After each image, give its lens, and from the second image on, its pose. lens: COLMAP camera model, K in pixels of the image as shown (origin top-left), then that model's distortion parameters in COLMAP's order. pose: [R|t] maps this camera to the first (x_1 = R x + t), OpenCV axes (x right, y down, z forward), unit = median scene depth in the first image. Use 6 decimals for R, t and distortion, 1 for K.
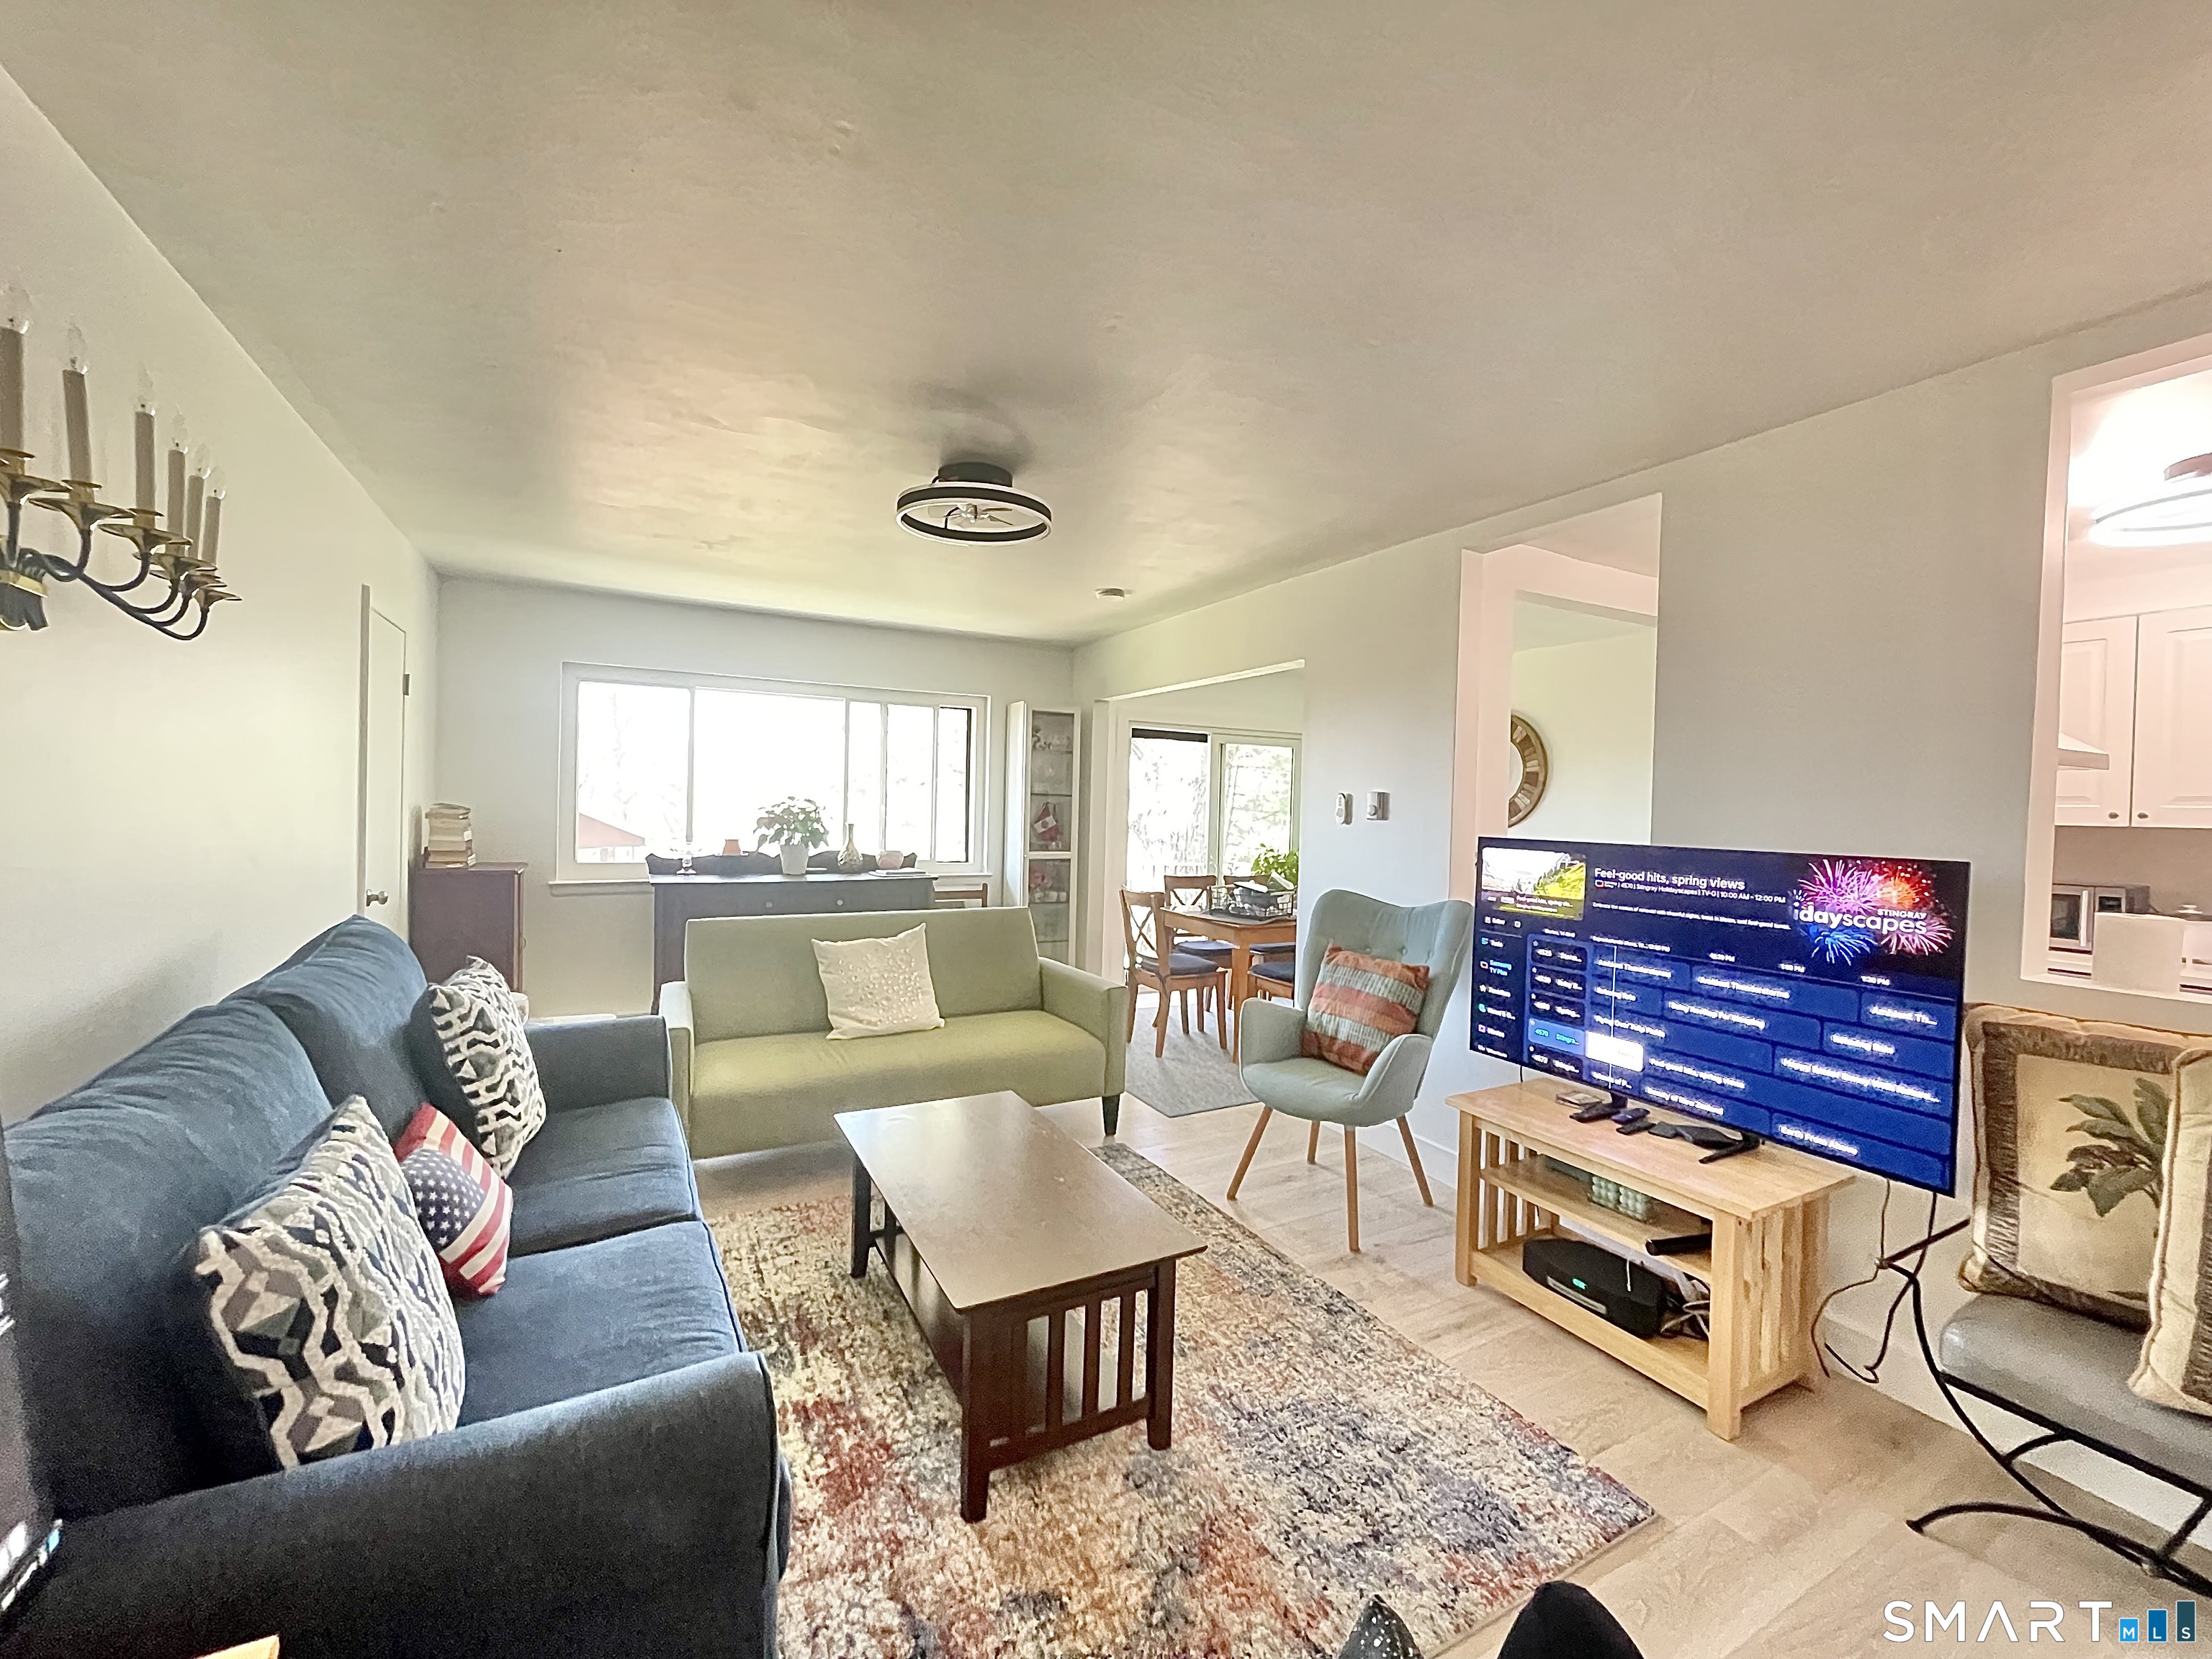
lens RADIAL K [[893.3, 0, 1102.2], [0, 893.3, 823.0], [0, 0, 1]] dist [-0.003870, 0.002440]
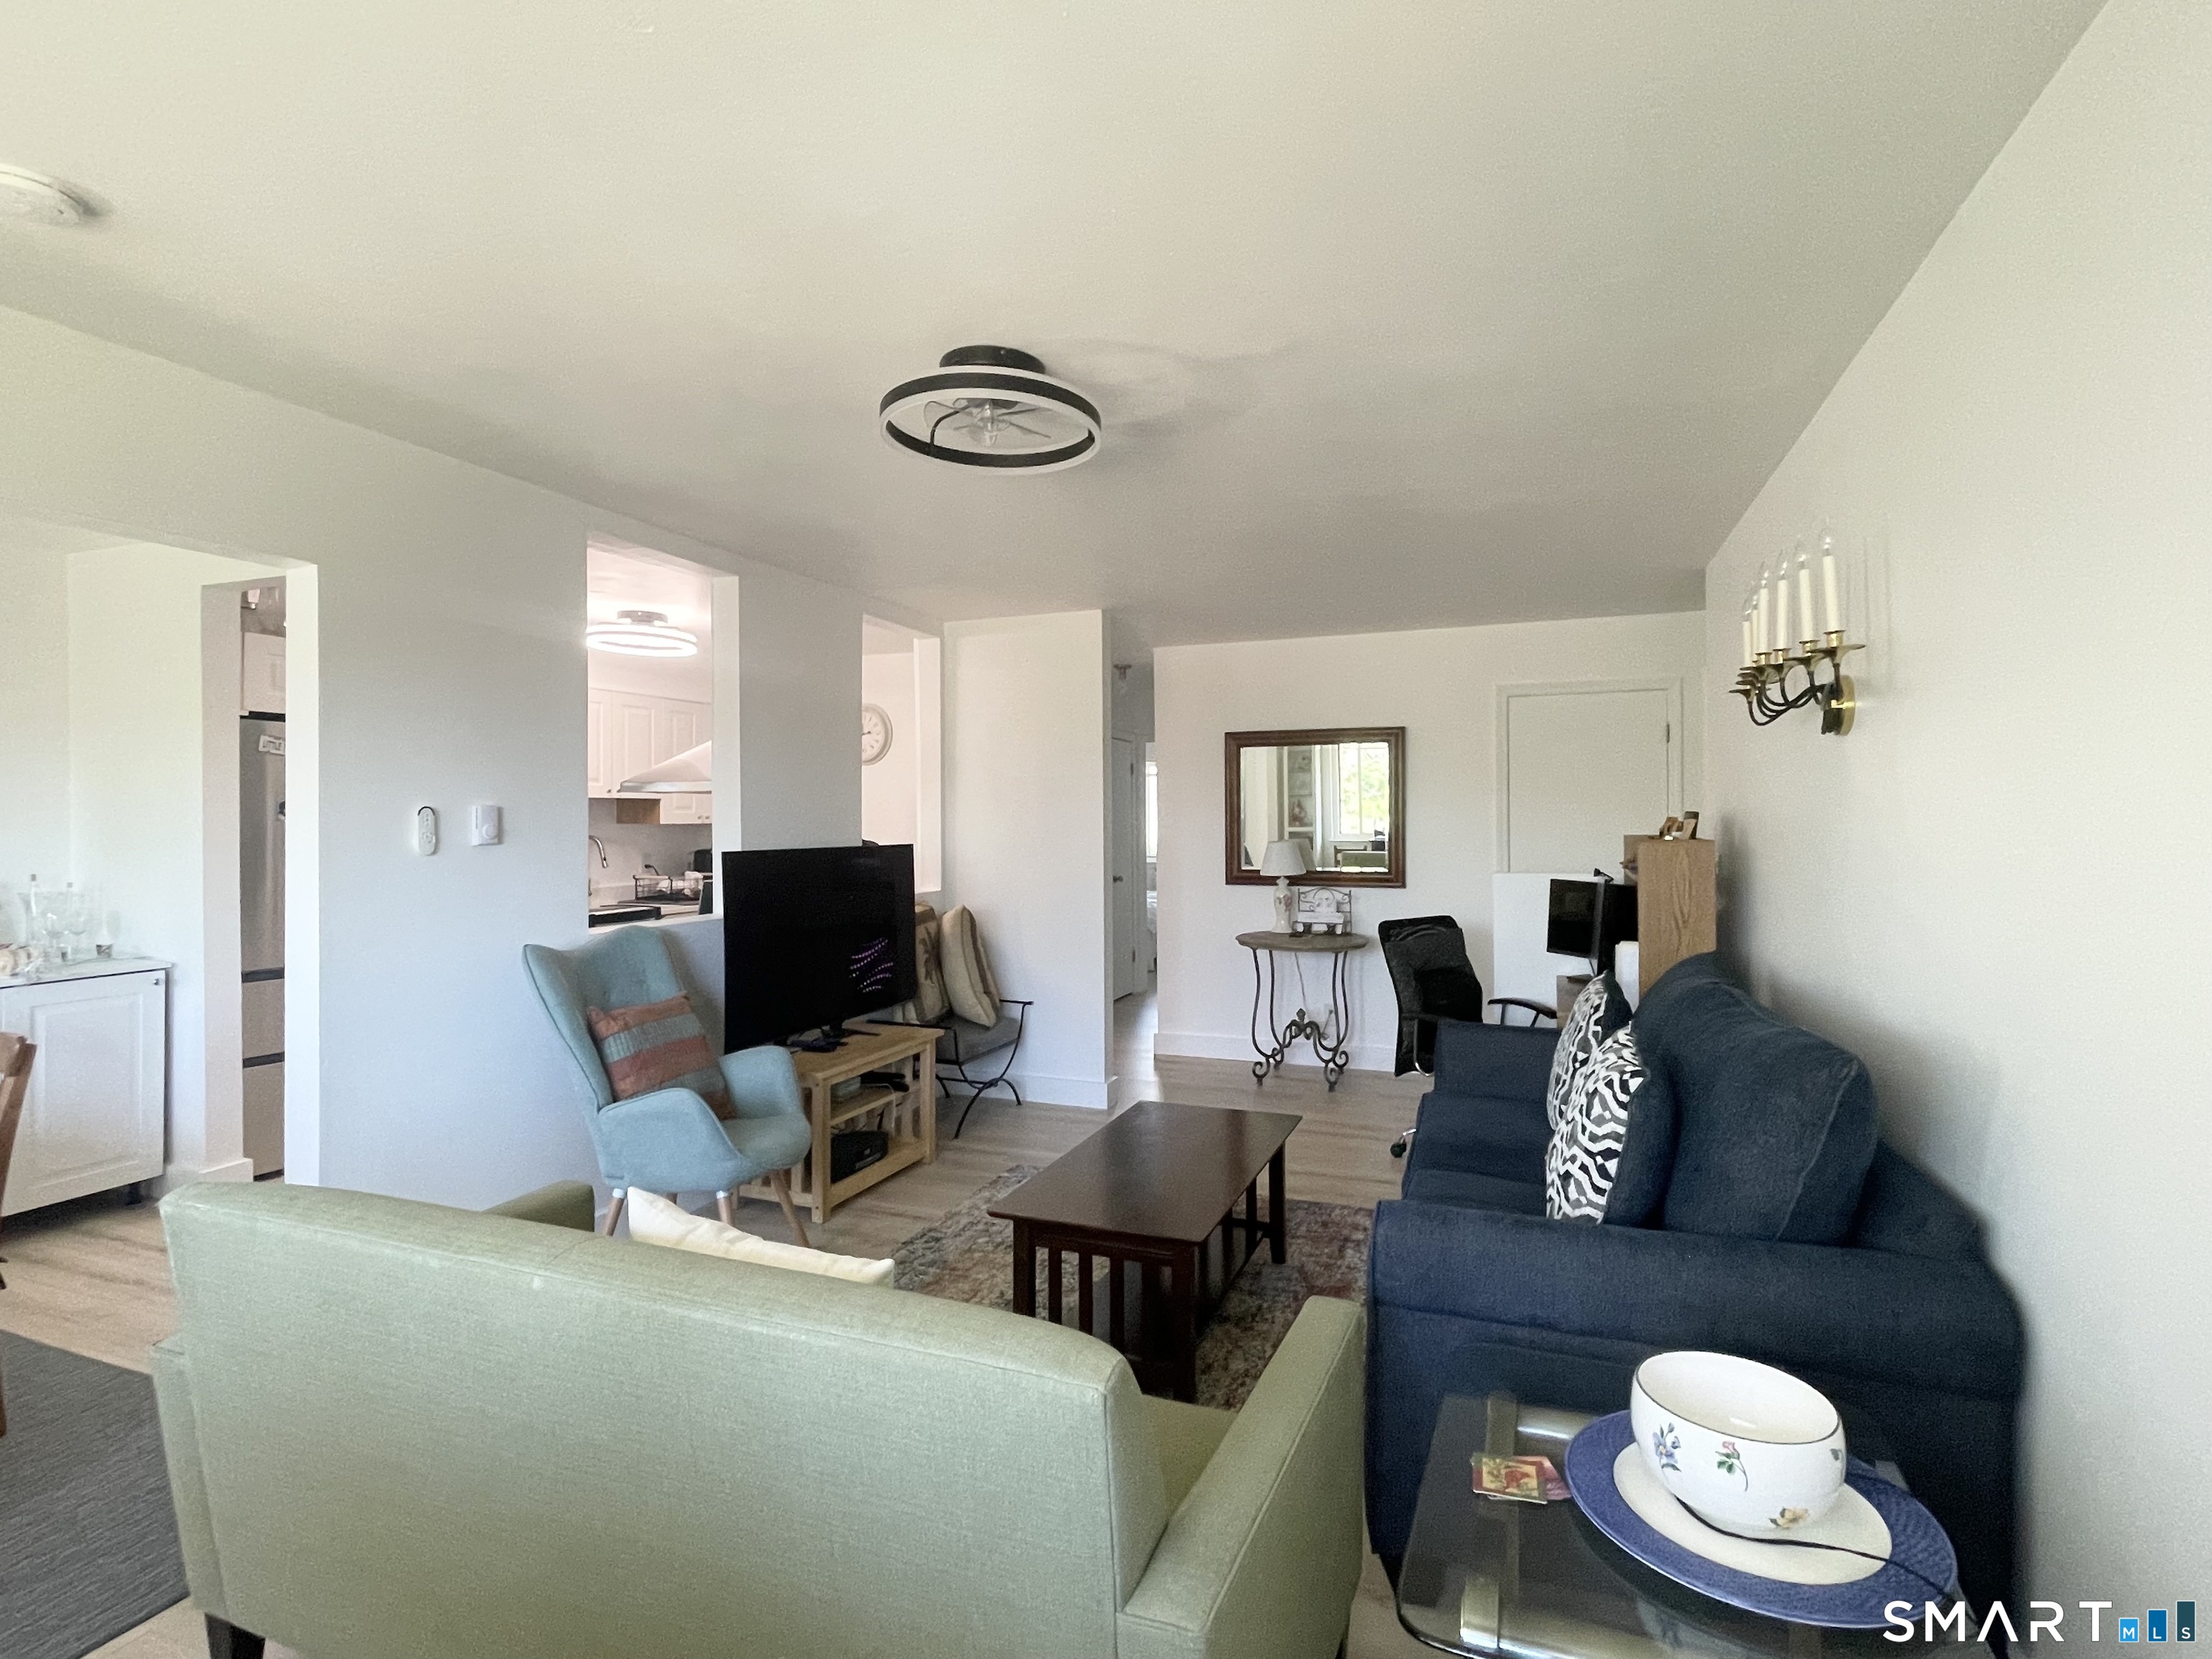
lens RADIAL K [[1096.1, 0, 1116.5], [0, 1096.1, 813.6], [0, 0, 1]] dist [-0.002958, -0.000706]
pose [[-0.657305, -0.016660, 0.753440, -1.003628], [0.004023, 0.999664, 0.025614, -0.071616], [-0.753614, 0.019867, -0.657017, 1.752607]]
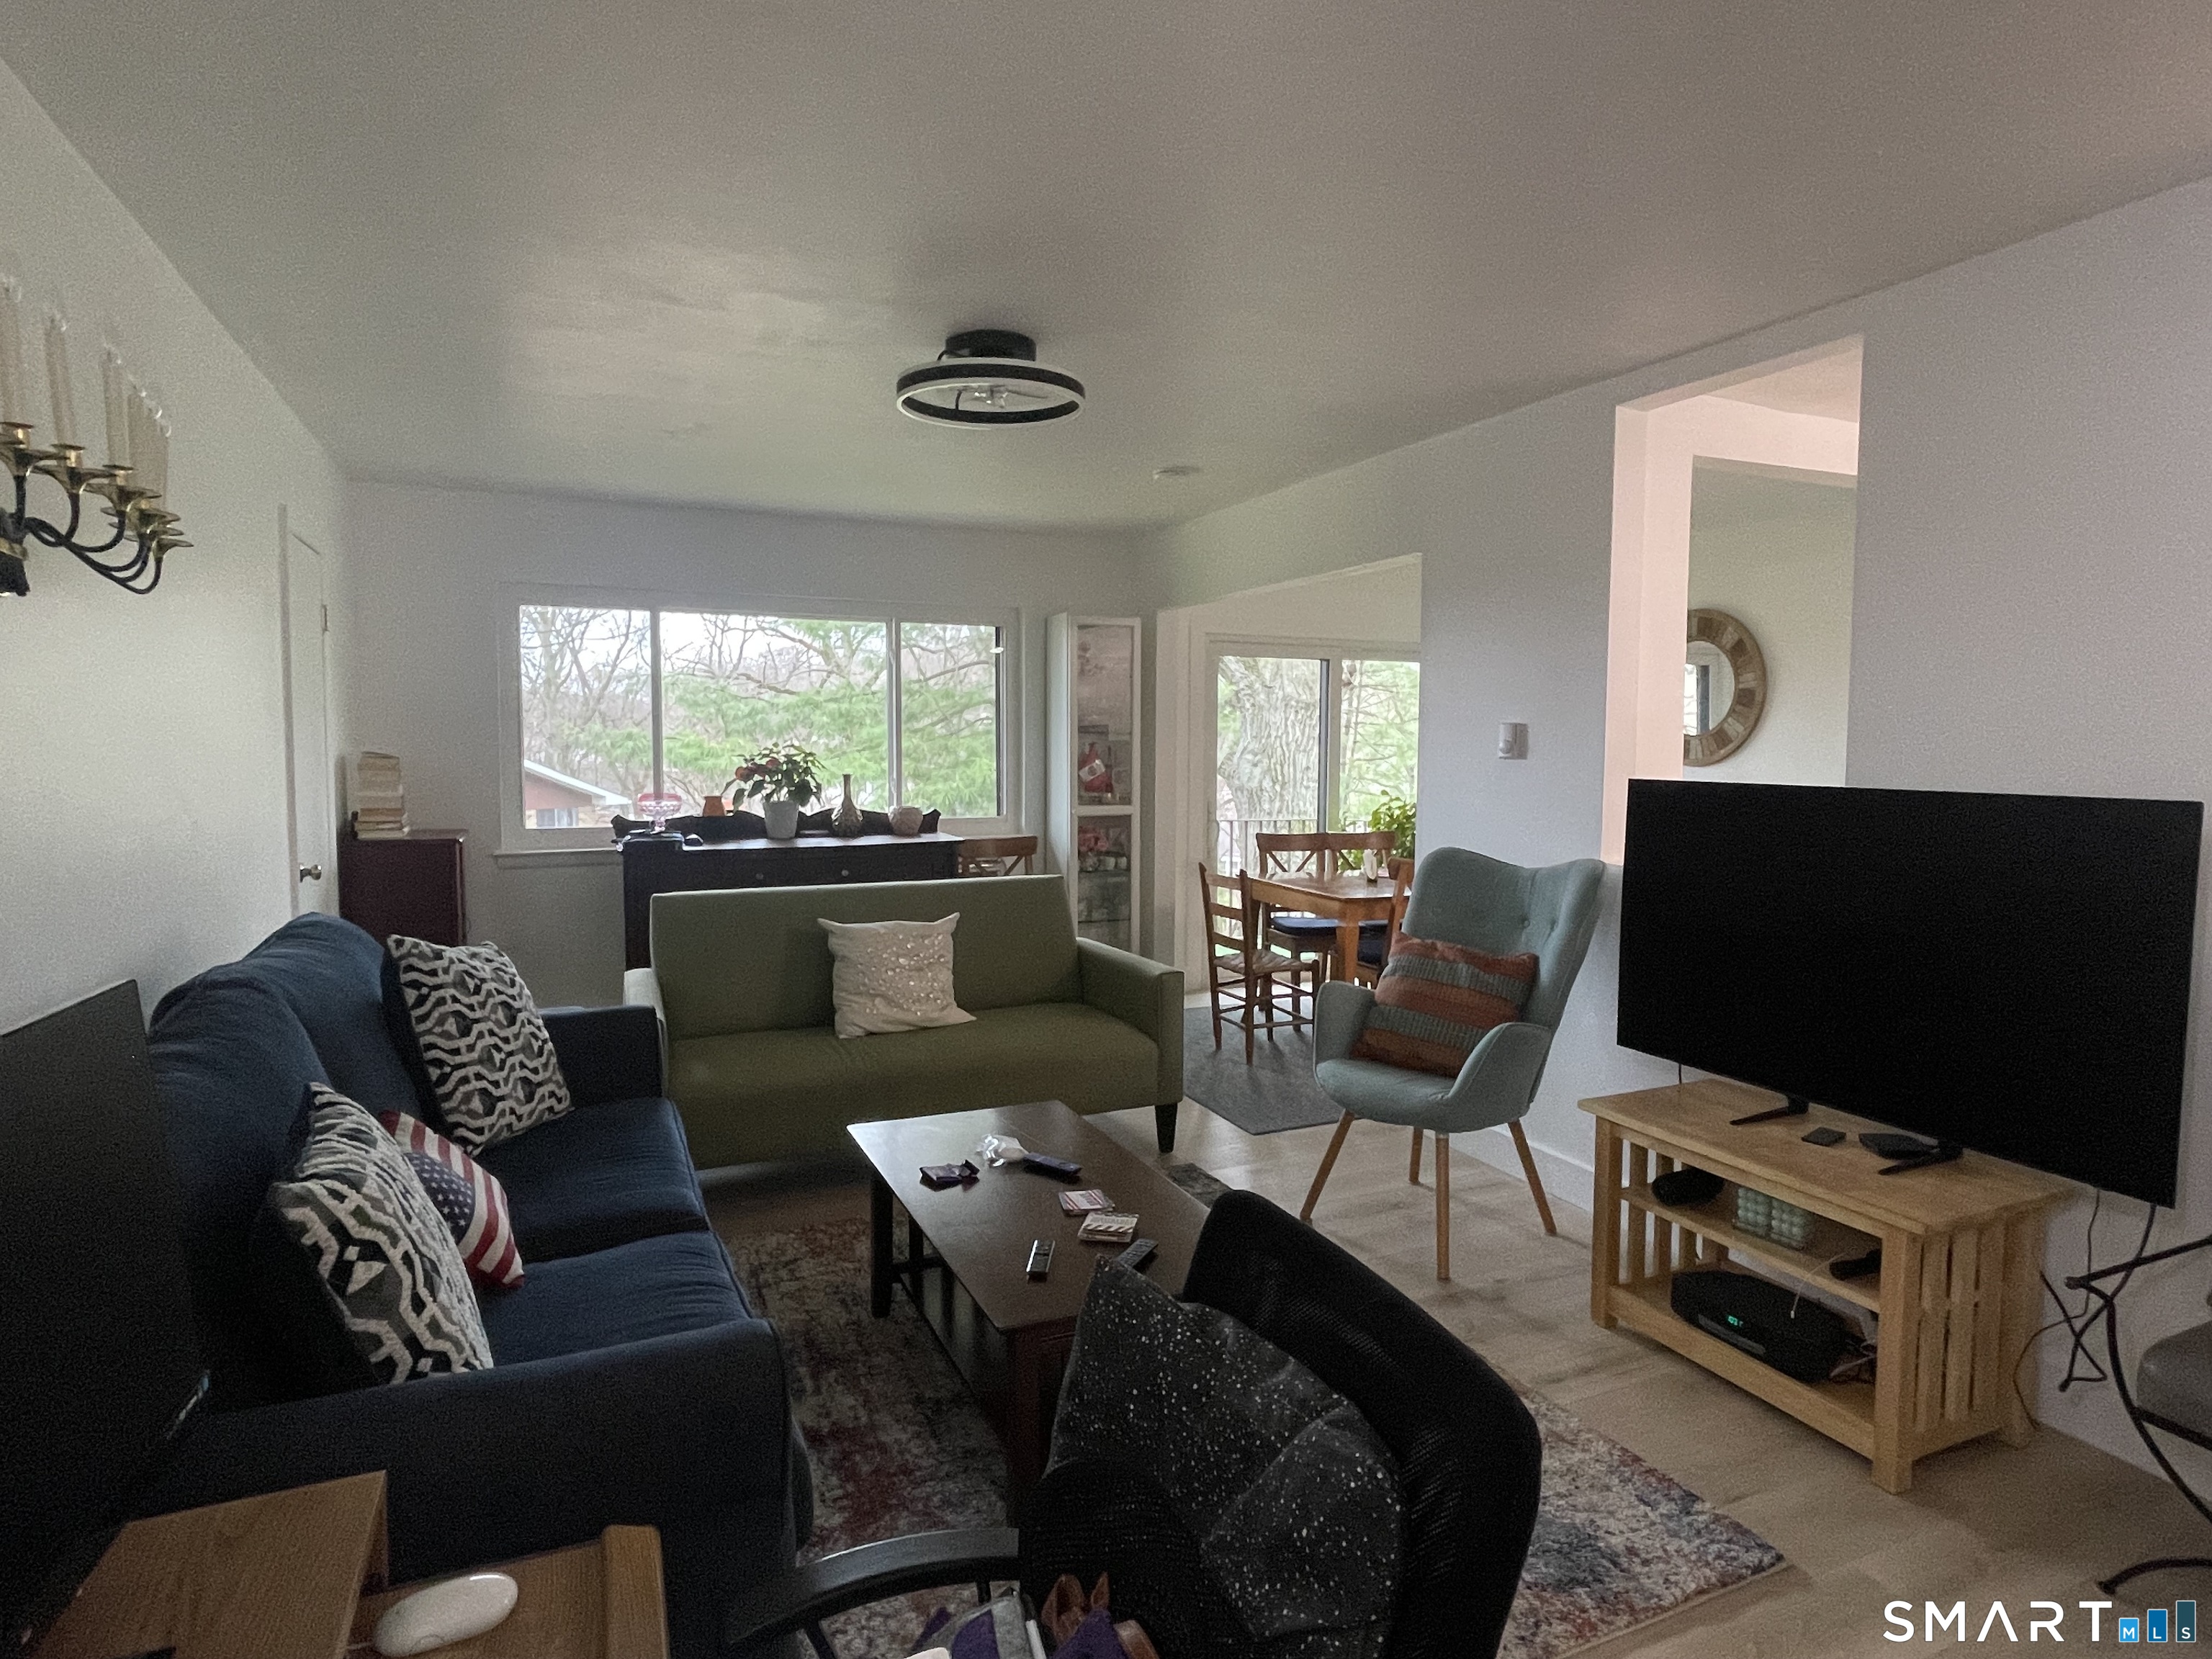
lens RADIAL K [[1217.3, 0, 1104.4], [0, 1217.3, 819.6], [0, 0, 1]] dist [-0.004894, 0.000429]
pose [[0.997312, -0.014225, -0.071881, 0.039103], [0.017470, 0.998847, 0.044714, -0.006576], [0.071162, -0.045850, 0.996410, -0.131740]]
